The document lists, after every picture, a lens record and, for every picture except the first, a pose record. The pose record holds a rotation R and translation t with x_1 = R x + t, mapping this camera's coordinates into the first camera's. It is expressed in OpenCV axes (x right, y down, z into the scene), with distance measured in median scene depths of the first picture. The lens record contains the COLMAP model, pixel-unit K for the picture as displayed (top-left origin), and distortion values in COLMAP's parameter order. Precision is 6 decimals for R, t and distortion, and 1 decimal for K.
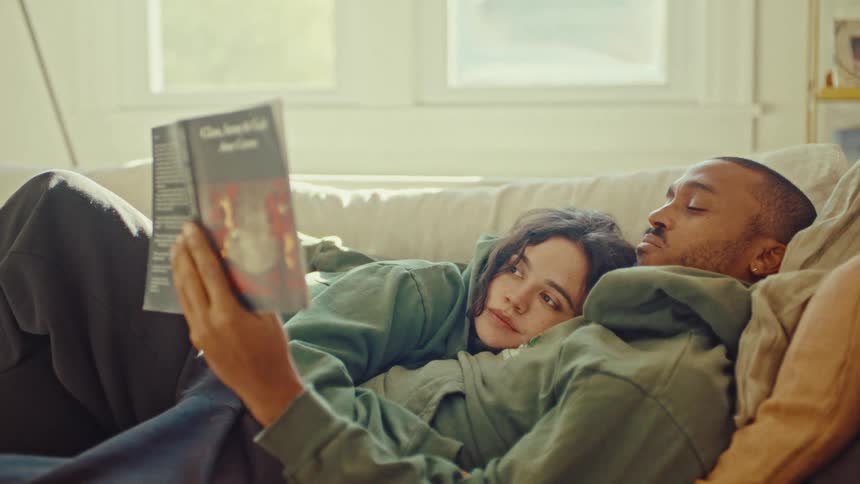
lens RADIAL K [[1294.1, 0, 430.0], [0, 1294.1, 242.0], [0, 0, 1]] dist [-0.442296, 1.523377]
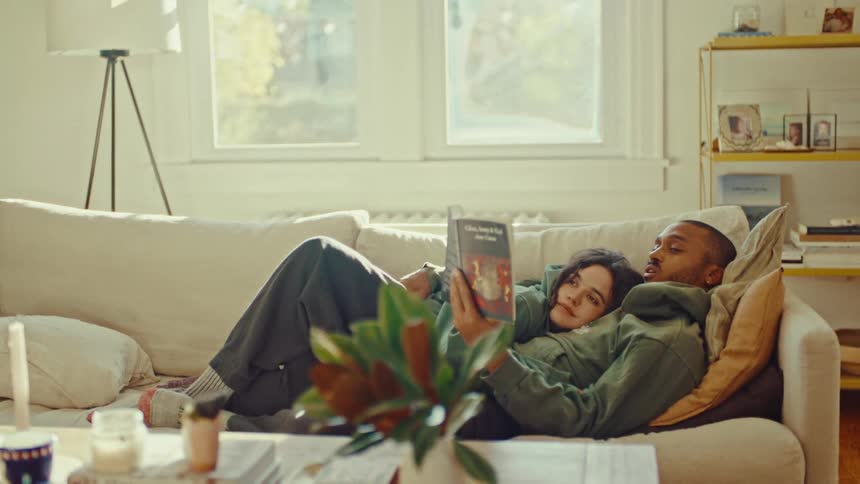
lens RADIAL K [[1294.1, 0, 430.0], [0, 1294.1, 242.0], [0, 0, 1]] dist [-0.442296, 1.523377]
pose [[0.990588, -0.028743, 0.133828, -0.430682], [0.027120, 0.999535, 0.013933, -0.079914], [-0.134166, -0.010172, 0.990907, -0.875524]]
